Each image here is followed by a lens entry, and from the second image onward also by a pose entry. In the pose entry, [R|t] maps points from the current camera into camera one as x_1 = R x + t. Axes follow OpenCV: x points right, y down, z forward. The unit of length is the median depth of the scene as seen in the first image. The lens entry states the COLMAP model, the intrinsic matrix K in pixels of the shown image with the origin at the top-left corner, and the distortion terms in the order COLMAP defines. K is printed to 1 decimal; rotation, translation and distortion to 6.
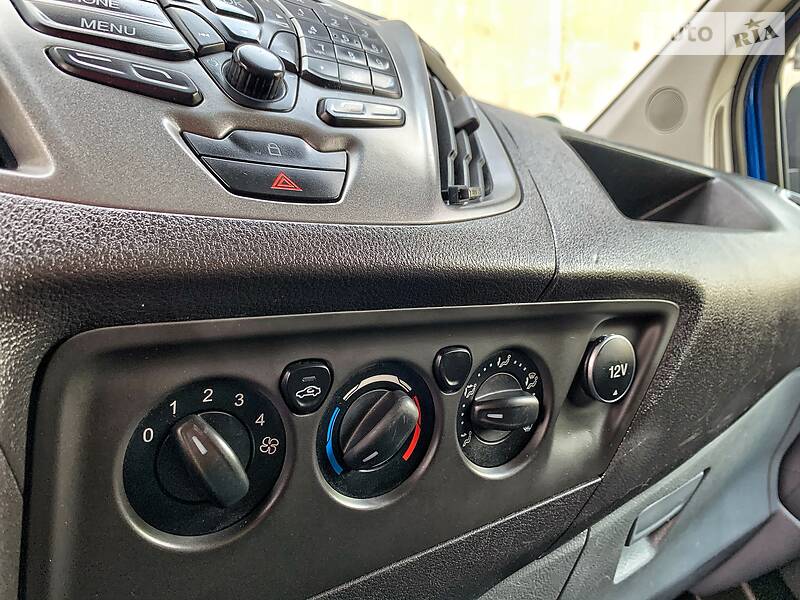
lens RADIAL K [[612.8, 0, 400.0], [0, 612.8, 300.0], [0, 0, 1]] dist [0.003451, 0.001258]
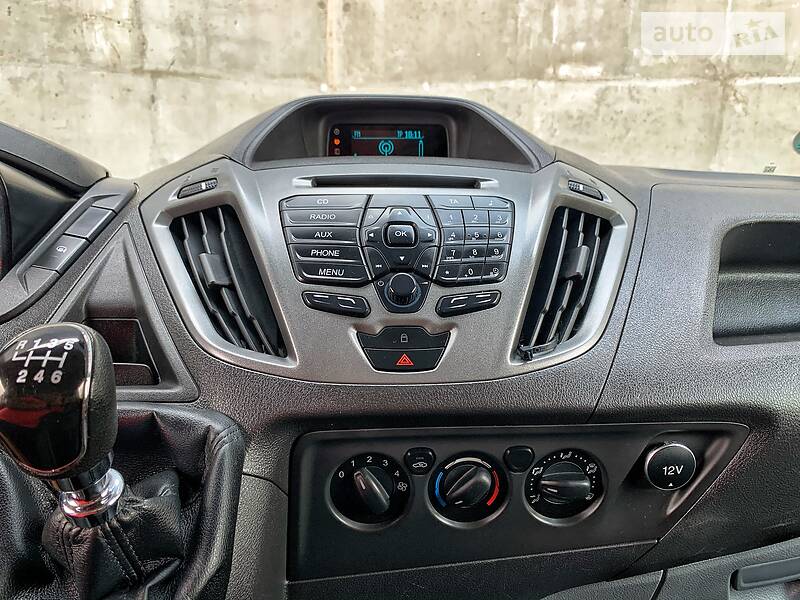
lens RADIAL K [[613.2, 0, 400.0], [0, 613.2, 300.0], [0, 0, 1]] dist [-0.057721, 0.001398]
pose [[0.849985, 0.087609, -0.519471, 0.659728], [-0.022873, 0.991282, 0.129754, -0.537086], [0.526310, -0.098407, 0.844579, -0.502407]]
